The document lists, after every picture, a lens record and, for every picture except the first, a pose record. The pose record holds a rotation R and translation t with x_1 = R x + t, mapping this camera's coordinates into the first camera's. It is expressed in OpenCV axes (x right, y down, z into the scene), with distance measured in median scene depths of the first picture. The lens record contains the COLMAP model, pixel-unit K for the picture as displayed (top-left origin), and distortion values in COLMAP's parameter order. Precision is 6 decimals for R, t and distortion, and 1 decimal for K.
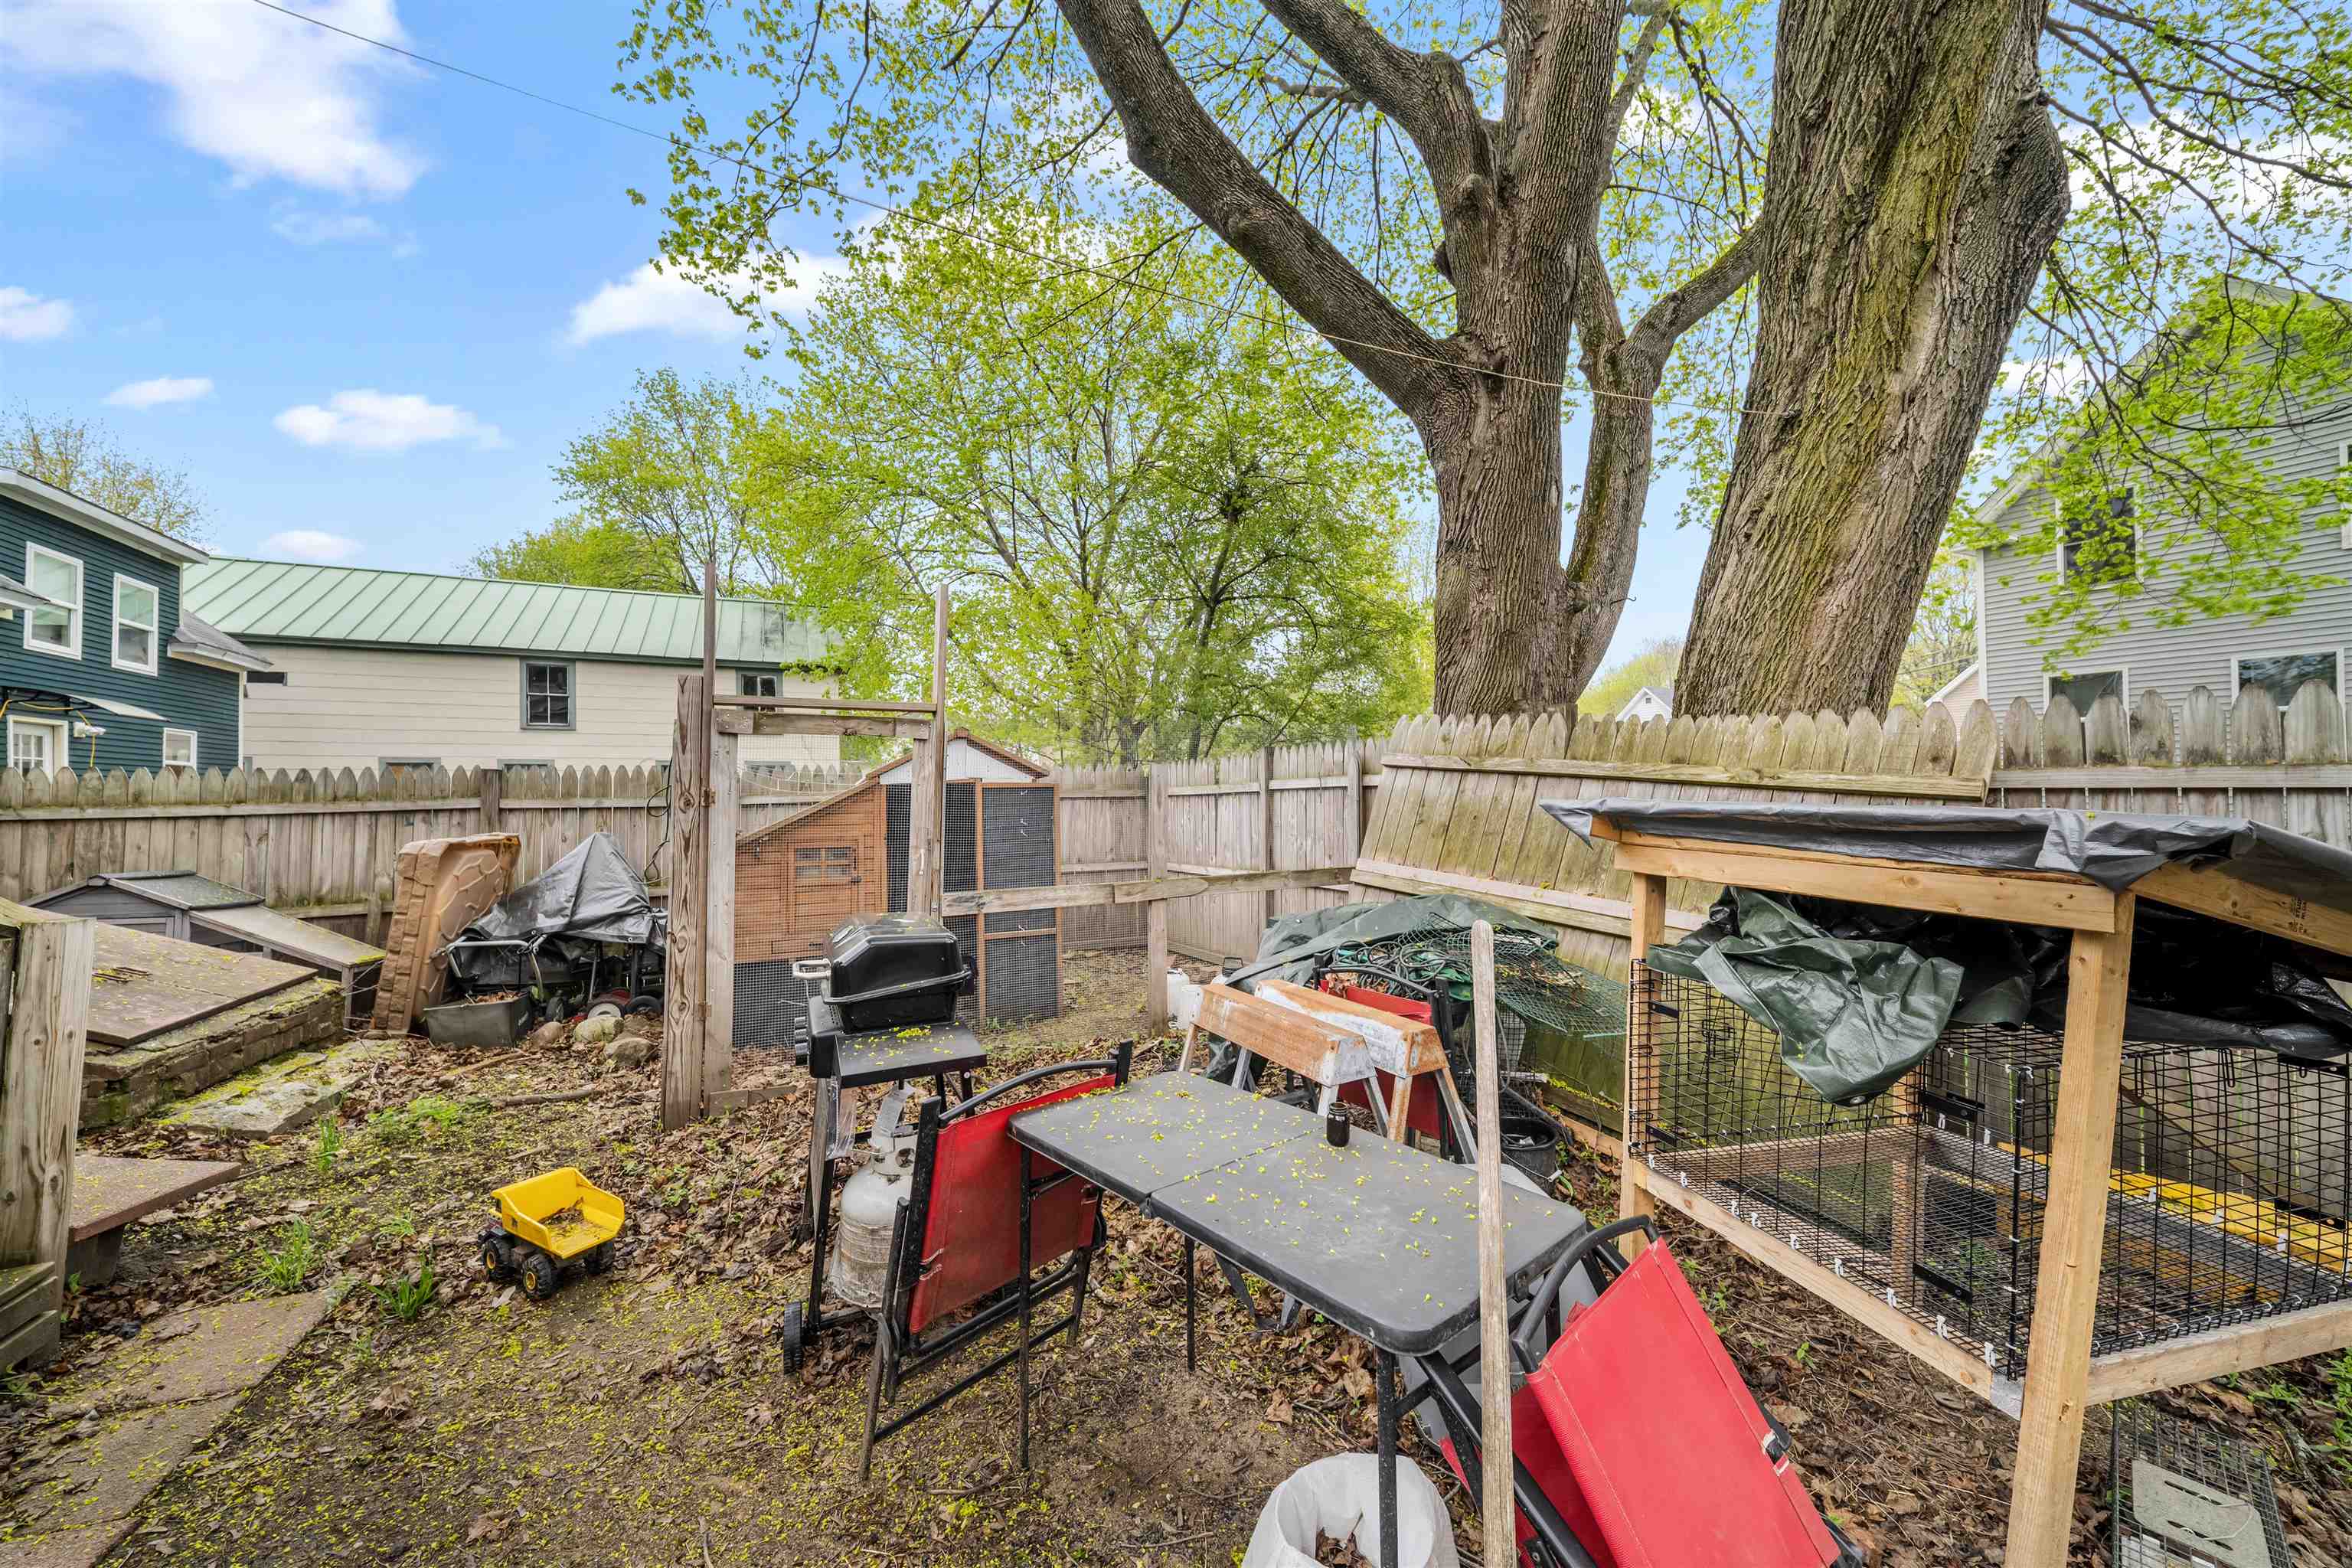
lens RADIAL K [[823.5, 0, 1176.6], [0, 823.5, 768.4], [0, 0, 1]] dist [0.012307, -0.008427]
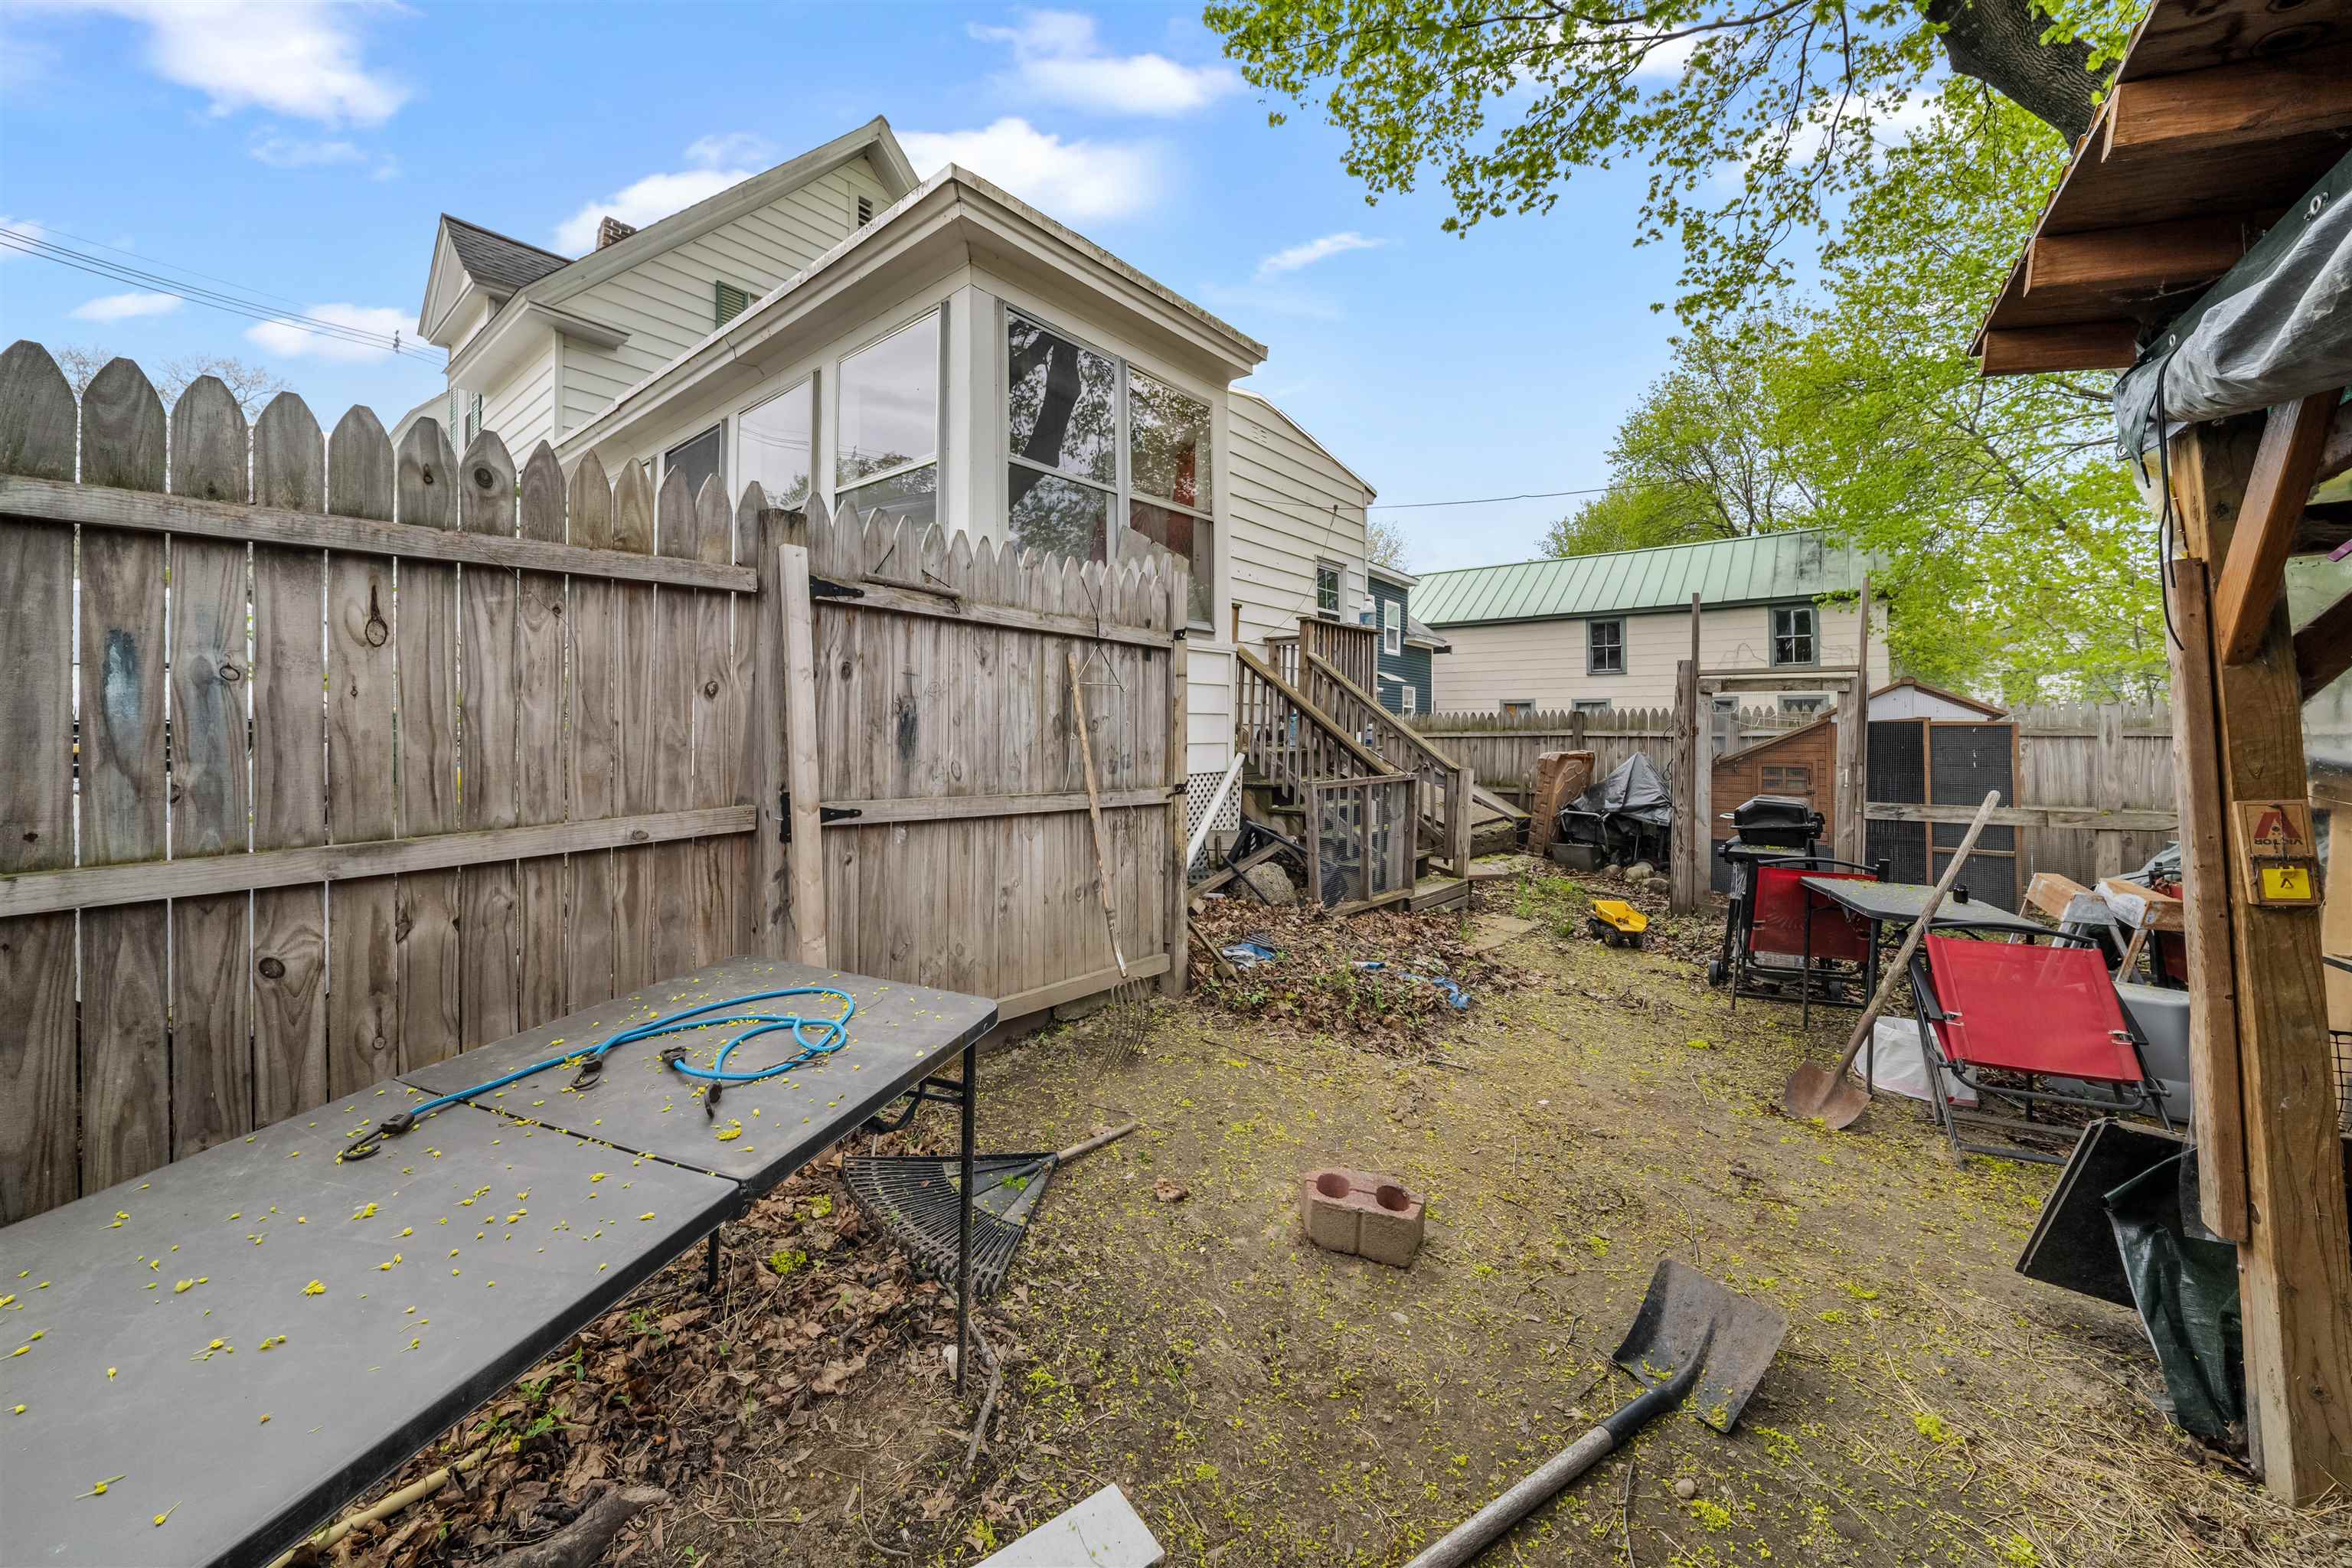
lens RADIAL K [[846.4, 0, 1176.1], [0, 846.4, 732.8], [0, 0, 1]] dist [0.000148, -0.000095]
pose [[0.437695, 0.014209, -0.899011, 0.372183], [0.020519, 0.999457, 0.025787, -0.019305], [0.898889, -0.029734, 0.437165, -0.507764]]
